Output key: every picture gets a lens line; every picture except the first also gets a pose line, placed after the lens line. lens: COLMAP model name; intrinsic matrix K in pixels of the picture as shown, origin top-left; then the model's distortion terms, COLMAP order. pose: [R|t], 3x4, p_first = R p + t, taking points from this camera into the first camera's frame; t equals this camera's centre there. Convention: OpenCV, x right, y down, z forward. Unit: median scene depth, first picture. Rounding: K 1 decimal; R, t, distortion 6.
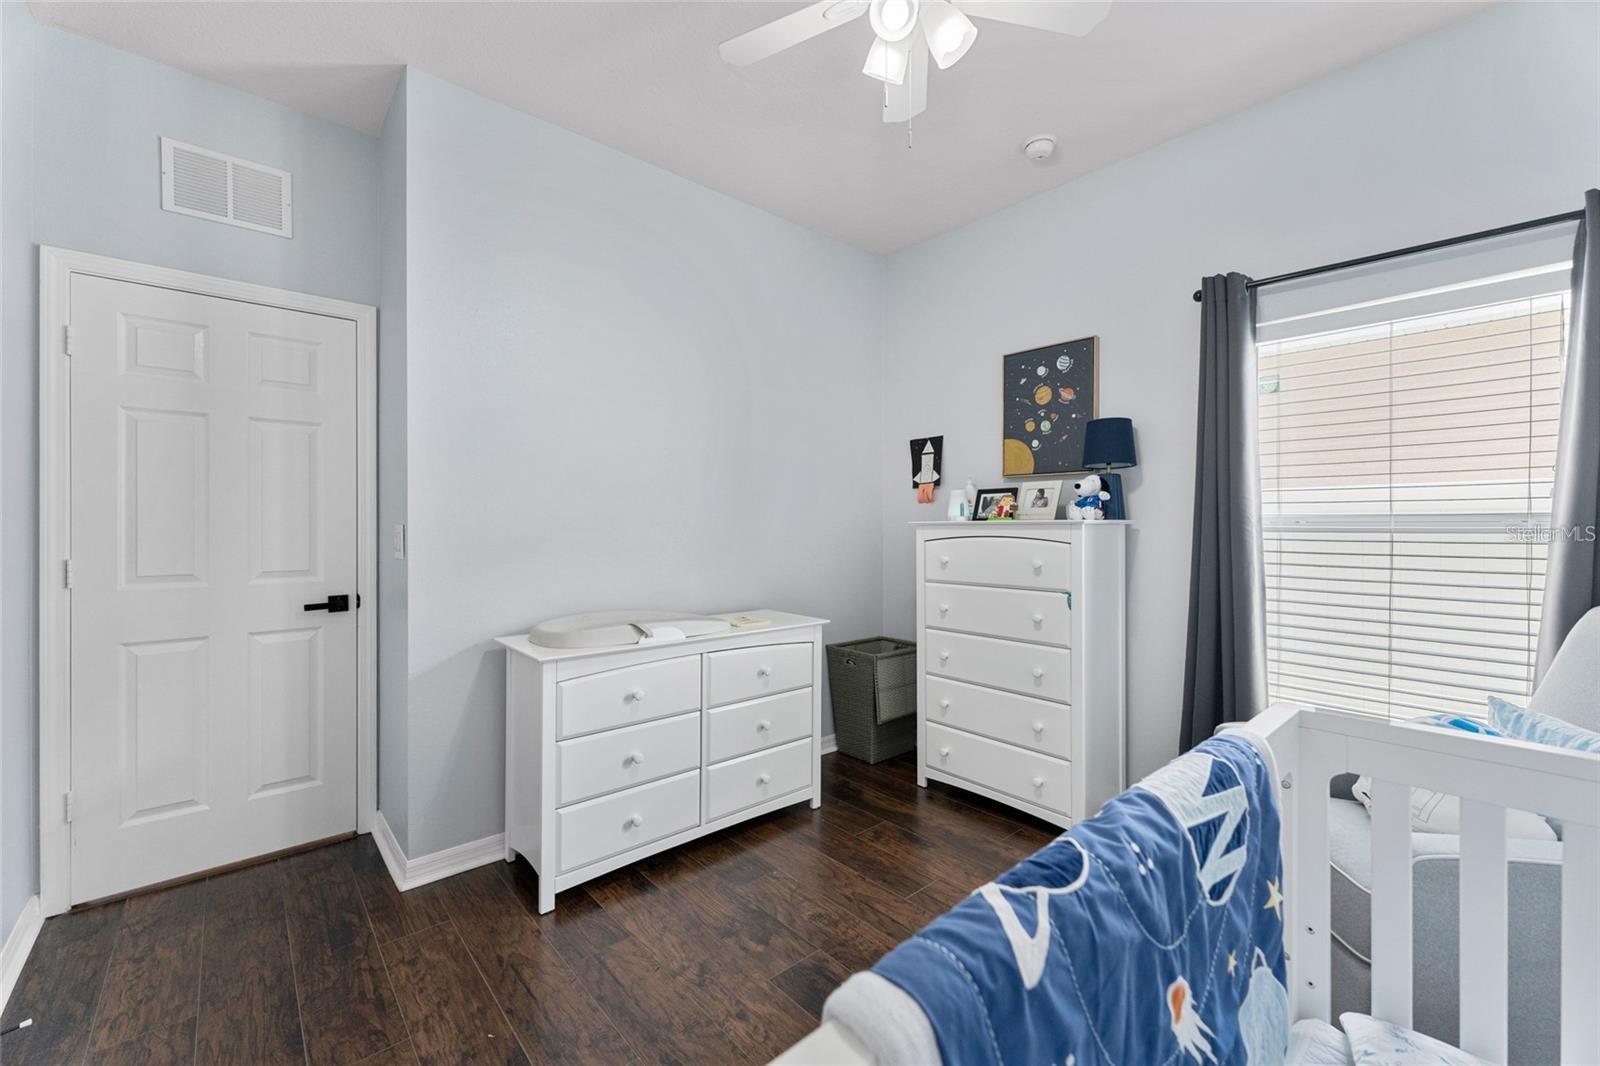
lens RADIAL K [[645.7, 0, 791.7], [0, 645.7, 518.4], [0, 0, 1]] dist [0.004305, -0.000801]
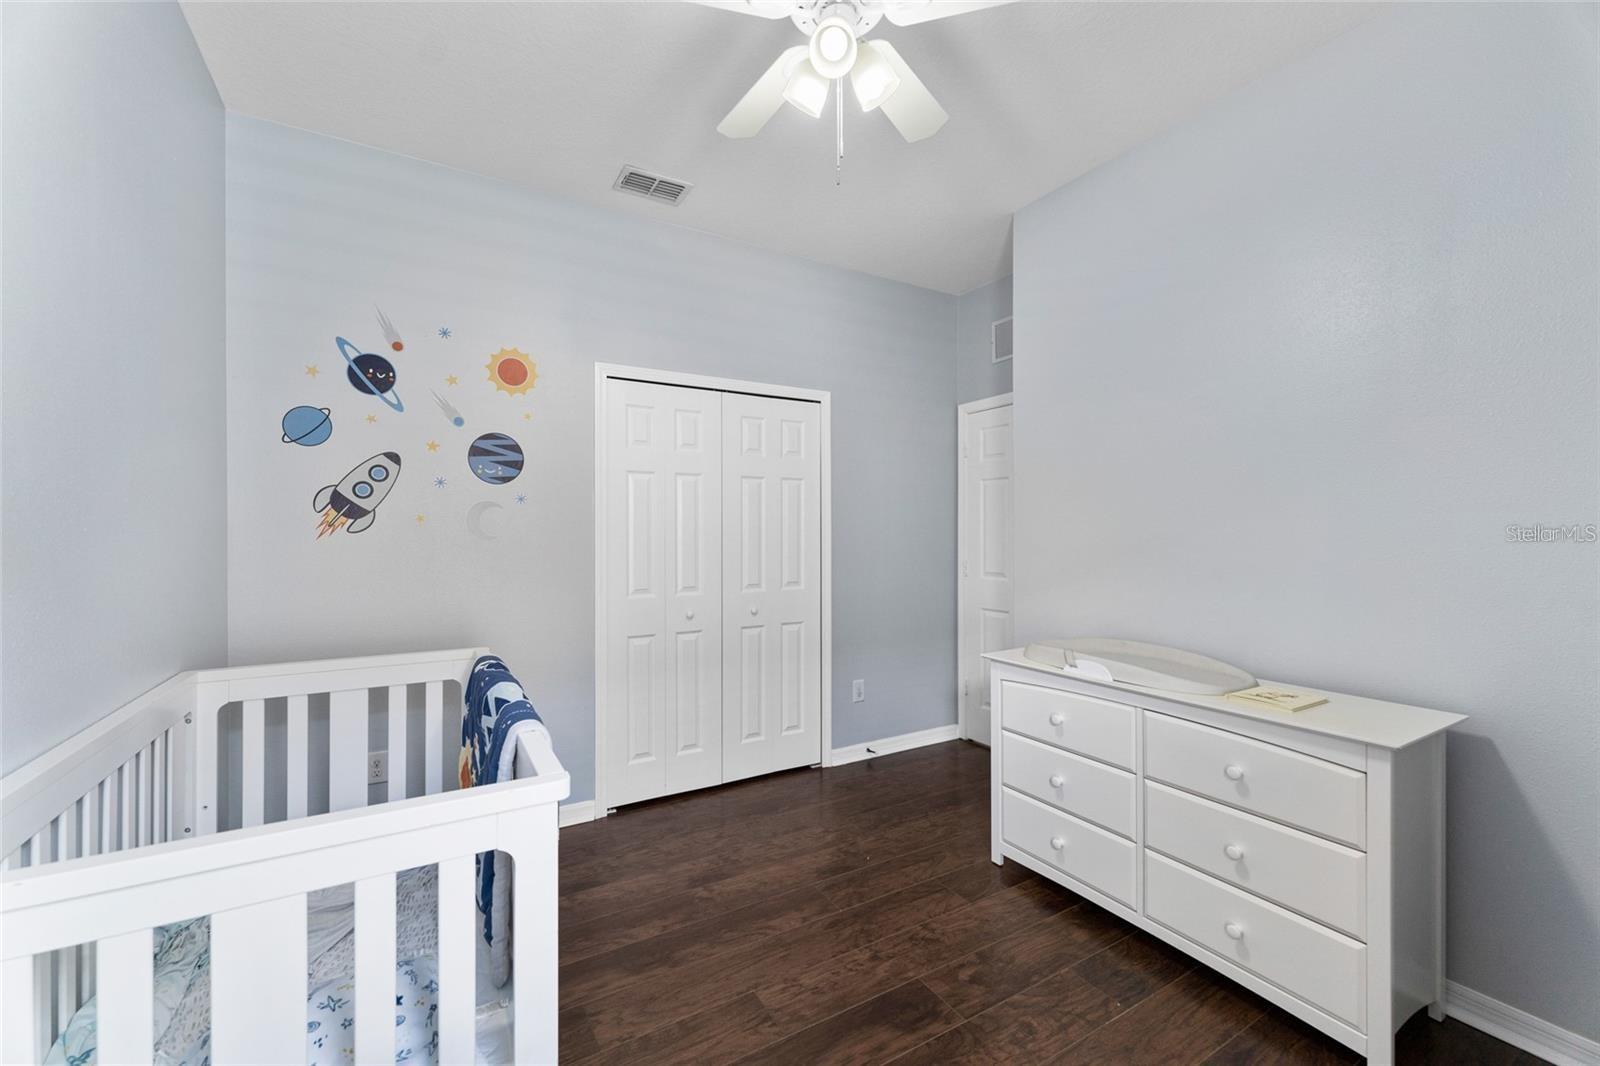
lens RADIAL K [[645.7, 0, 807.1], [0, 645.7, 536.5], [0, 0, 1]] dist [0.004305, -0.000801]
pose [[-0.172083, 0.002205, -0.985080, 0.652913], [0.005622, 0.999983, 0.001256, -0.011937], [0.985066, -0.005322, -0.172092, 0.627580]]
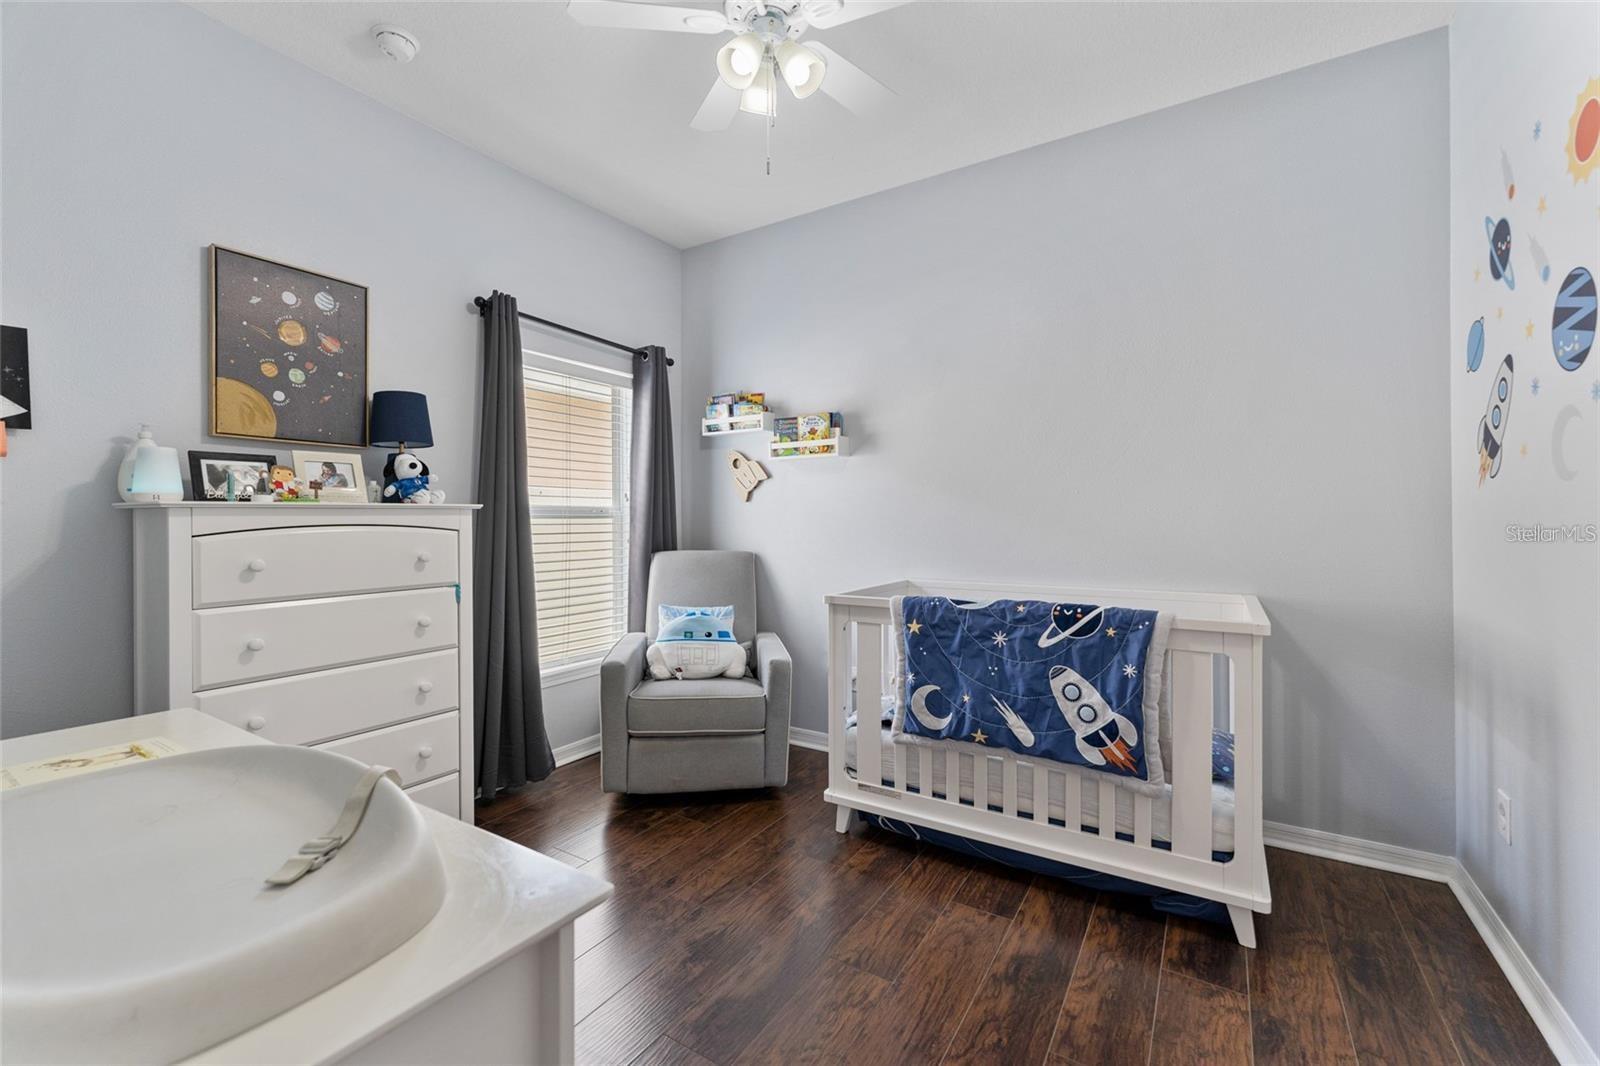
lens RADIAL K [[645.7, 0, 796.1], [0, 645.7, 526.1], [0, 0, 1]] dist [0.004305, -0.000801]
pose [[-0.275992, -0.006340, 0.961139, -0.506317], [-0.001428, 0.999980, 0.006187, 0.023547], [-0.961159, 0.000335, -0.275996, 0.707801]]
